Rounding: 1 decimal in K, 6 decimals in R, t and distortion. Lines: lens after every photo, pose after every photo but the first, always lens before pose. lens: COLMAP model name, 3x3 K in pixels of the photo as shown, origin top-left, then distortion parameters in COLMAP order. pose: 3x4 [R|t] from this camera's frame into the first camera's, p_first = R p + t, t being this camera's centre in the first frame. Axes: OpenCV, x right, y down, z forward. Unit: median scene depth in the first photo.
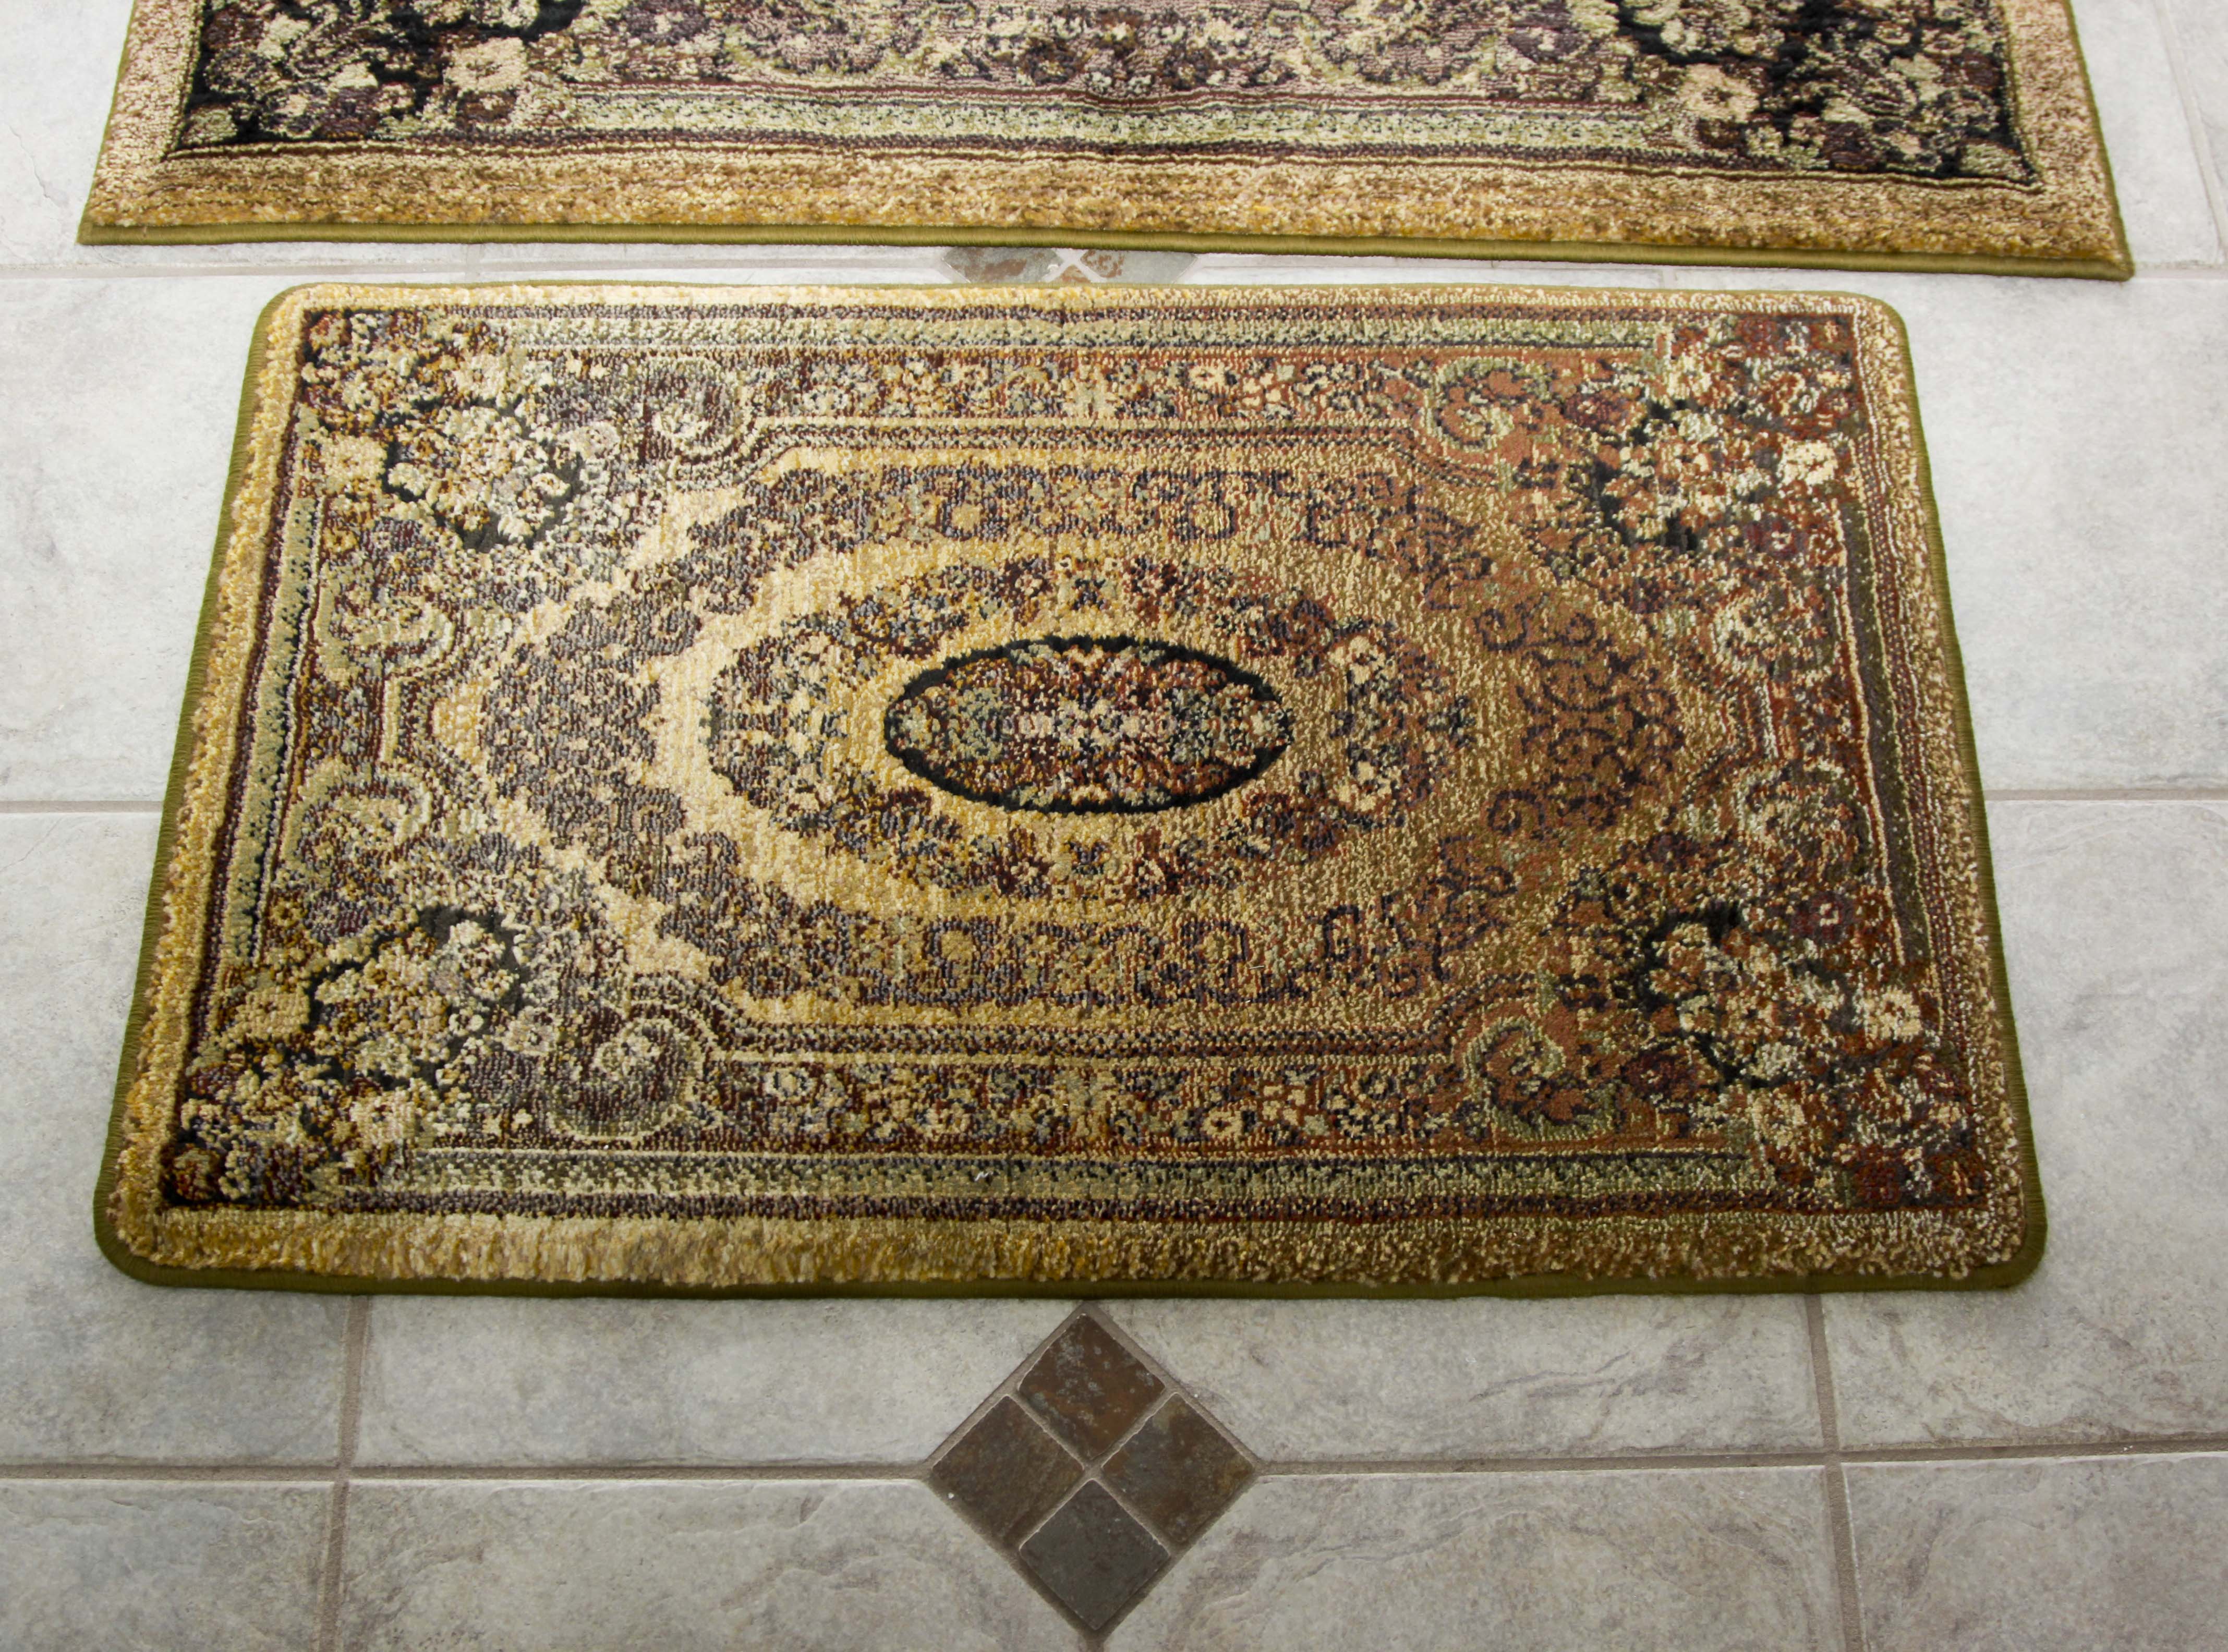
lens RADIAL K [[2625.9, 0, 1058.8], [0, 2625.9, 825.7], [0, 0, 1]] dist [-0.137581, 0.088157]
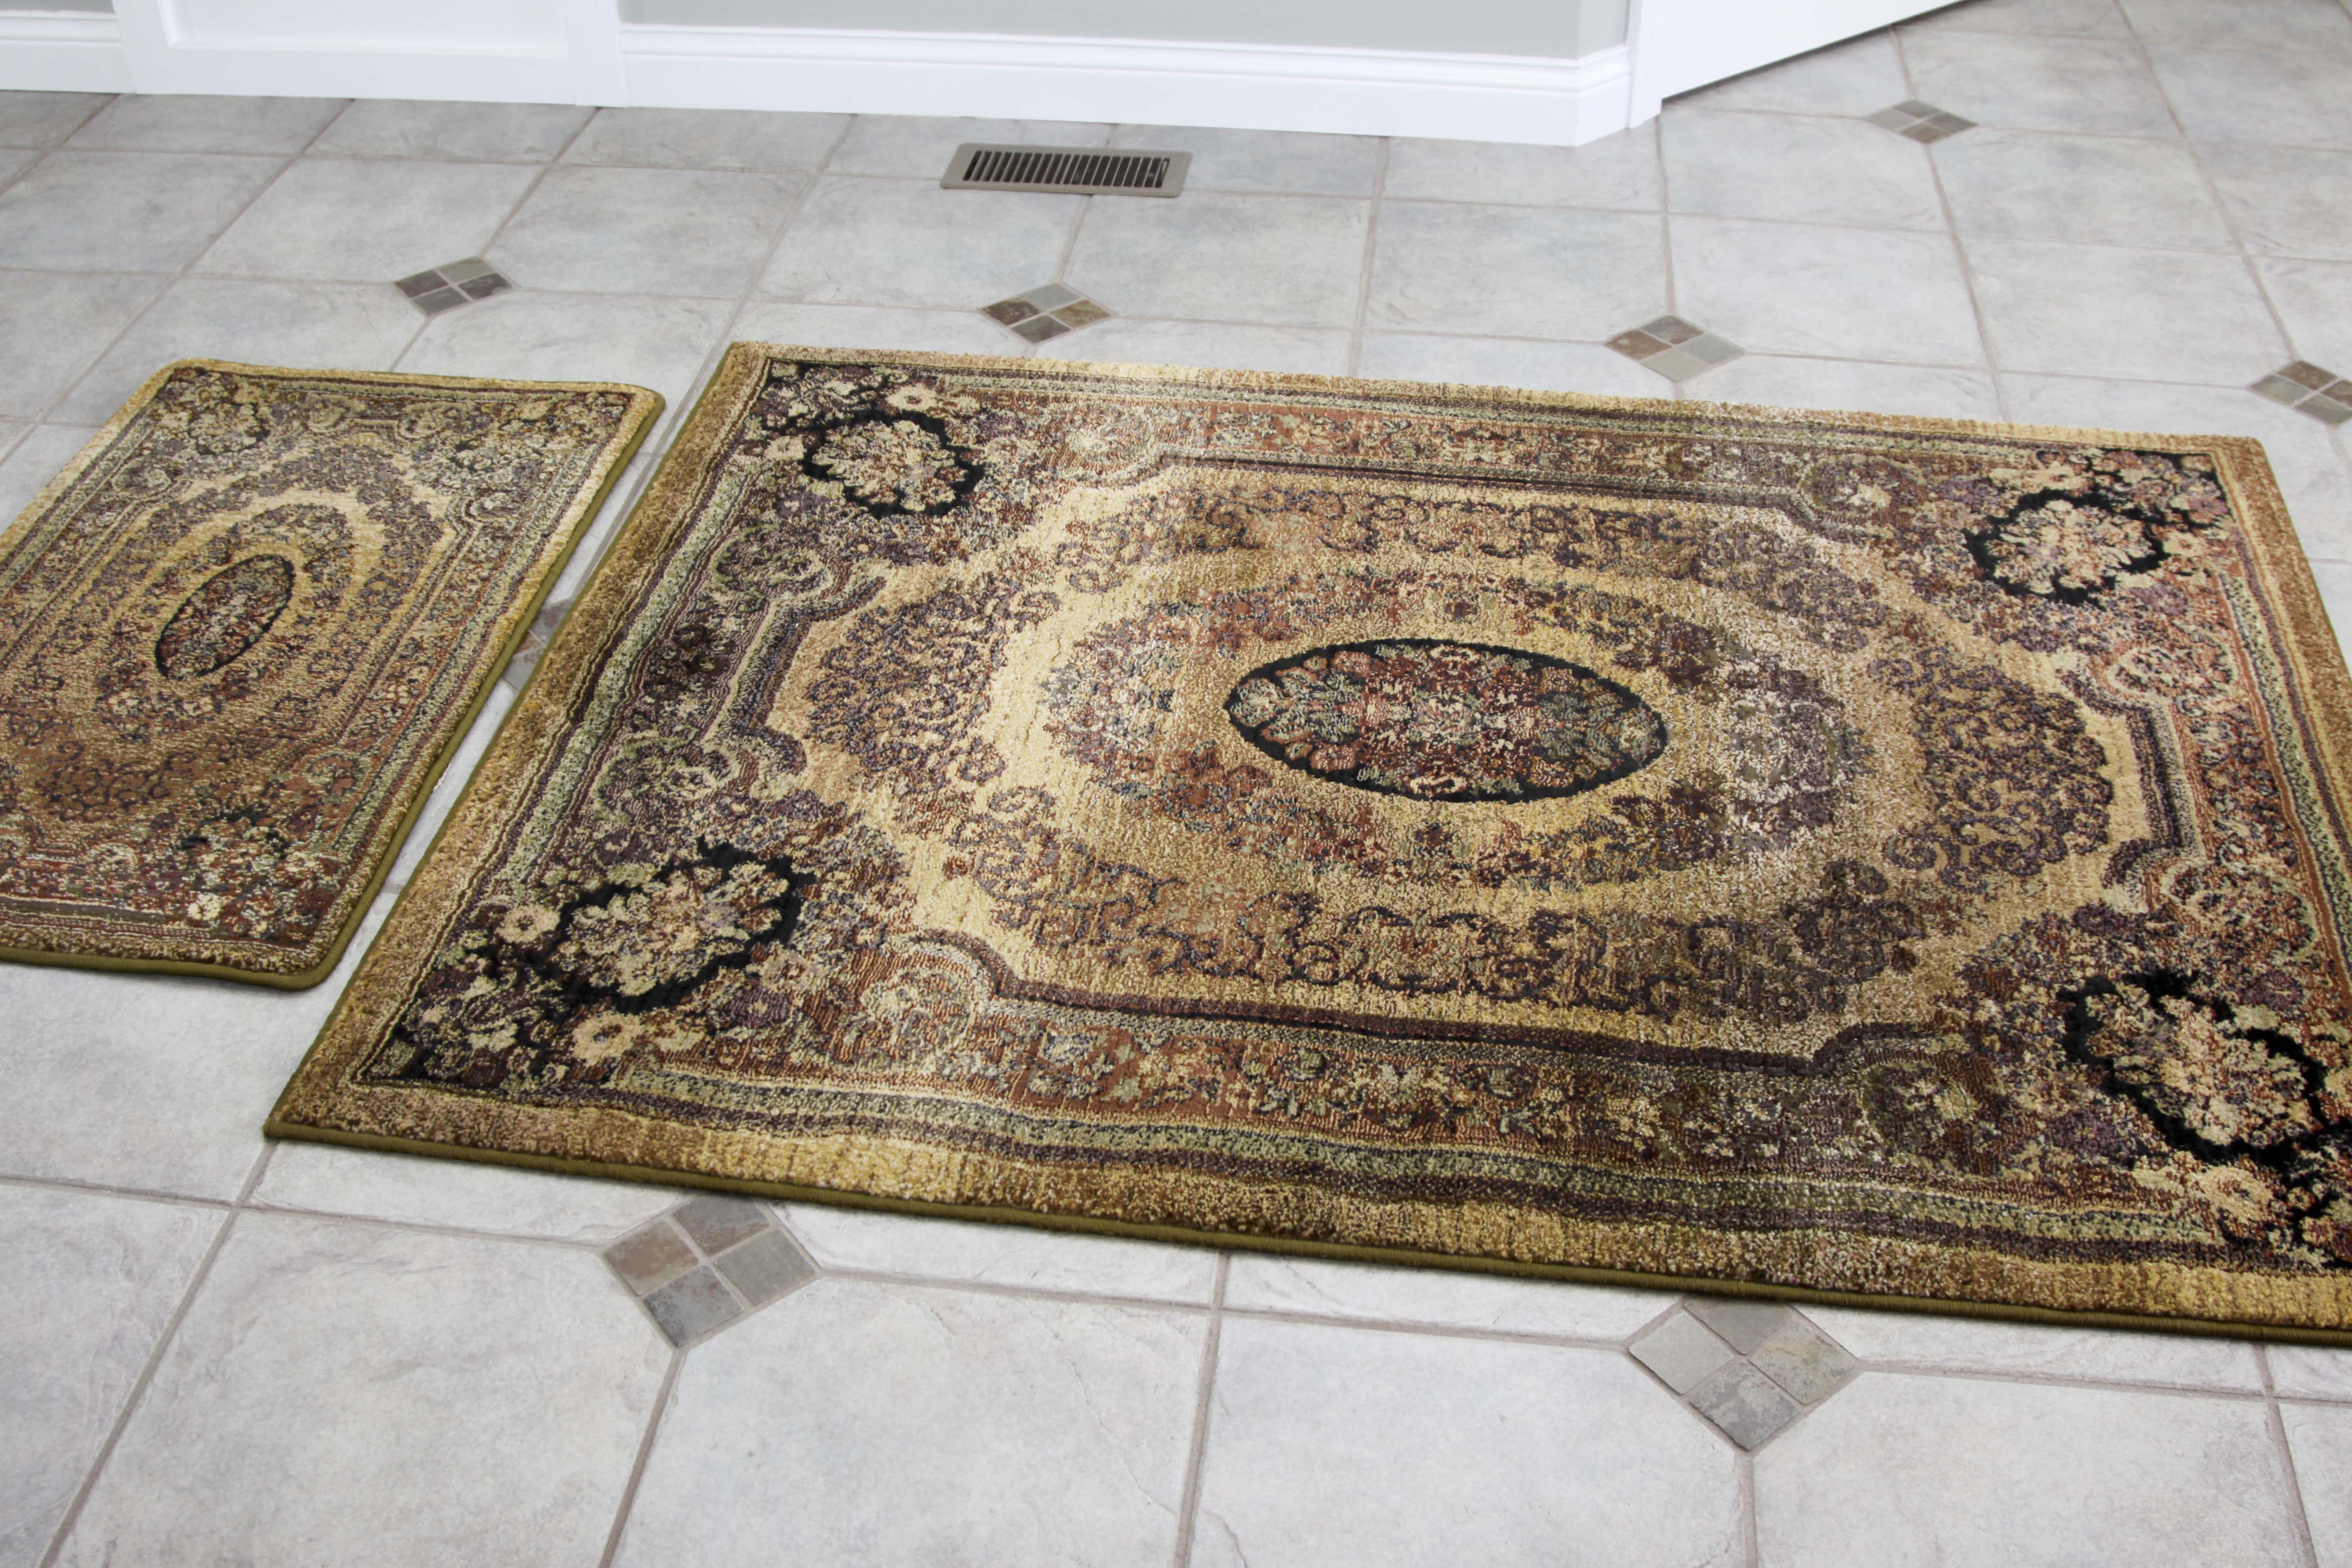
lens RADIAL K [[2514.1, 0, 1176.0], [0, 2514.1, 784.0], [0, 0, 1]] dist [-0.134733, 0.070878]
pose [[-0.138771, 0.598202, -0.789238, 1.357535], [-0.888379, 0.276986, 0.366144, -1.233520], [0.437636, 0.751953, 0.492992, 0.547009]]
